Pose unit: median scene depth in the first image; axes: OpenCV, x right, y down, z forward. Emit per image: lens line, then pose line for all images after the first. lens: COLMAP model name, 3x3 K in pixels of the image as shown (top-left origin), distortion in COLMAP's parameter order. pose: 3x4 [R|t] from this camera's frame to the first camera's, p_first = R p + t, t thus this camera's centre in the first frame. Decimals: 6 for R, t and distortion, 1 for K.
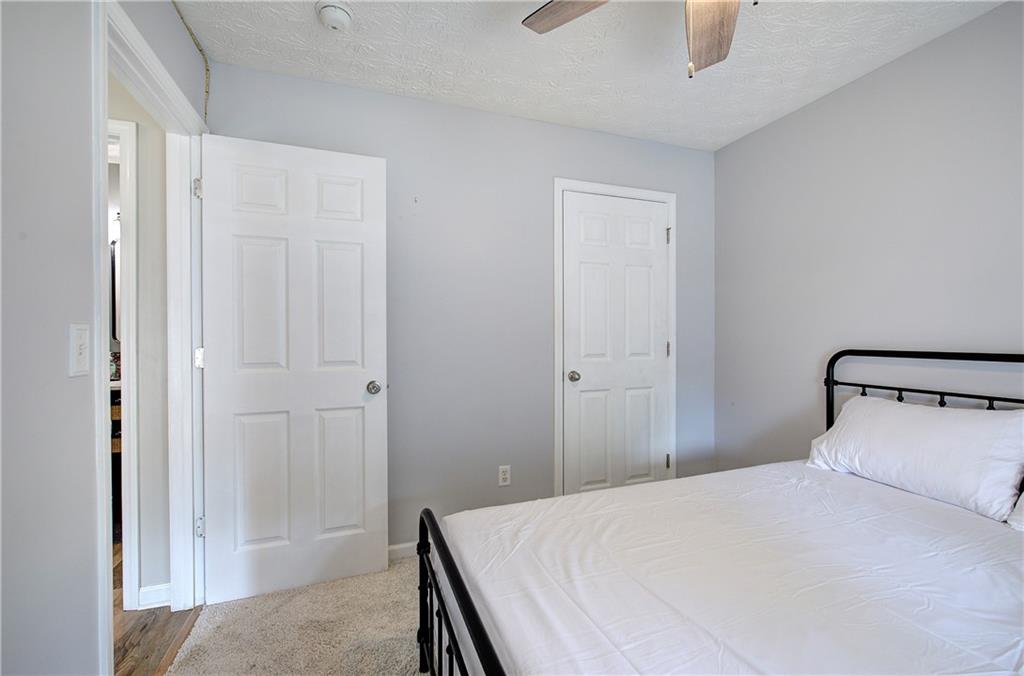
lens RADIAL K [[431.9, 0, 511.9], [0, 431.9, 338.6], [0, 0, 1]] dist [-0.003534, 0.000734]
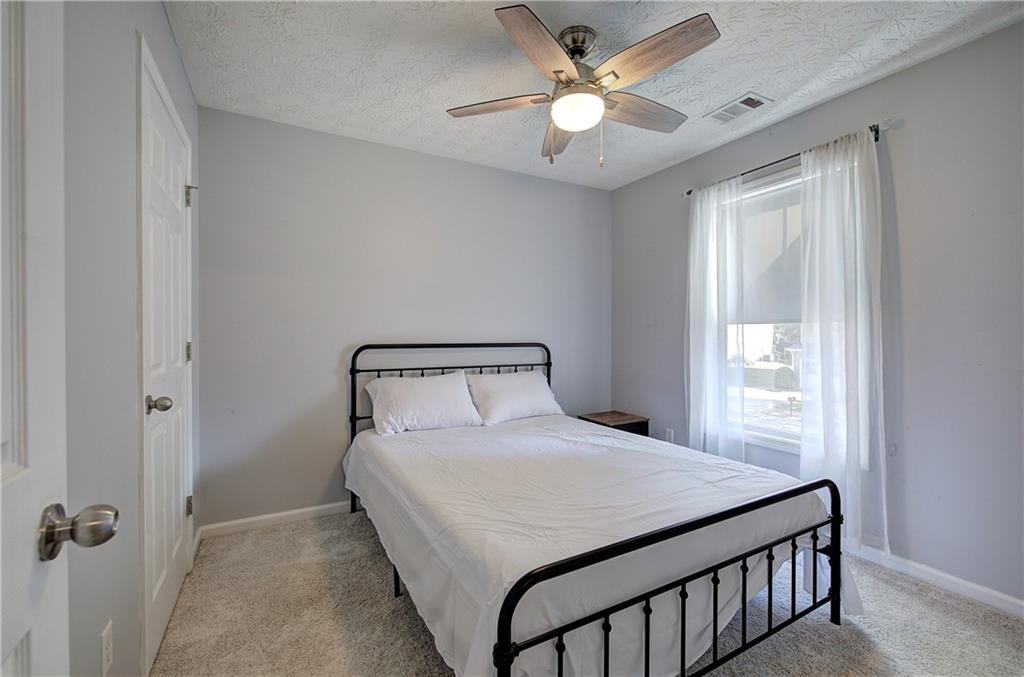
lens RADIAL K [[431.9, 0, 513.7], [0, 431.9, 337.6], [0, 0, 1]] dist [-0.003534, 0.000734]
pose [[-0.164944, -0.004815, 0.986291, -0.664289], [0.002735, 0.999982, 0.005339, -0.003036], [-0.986299, 0.003579, -0.164928, 0.844250]]
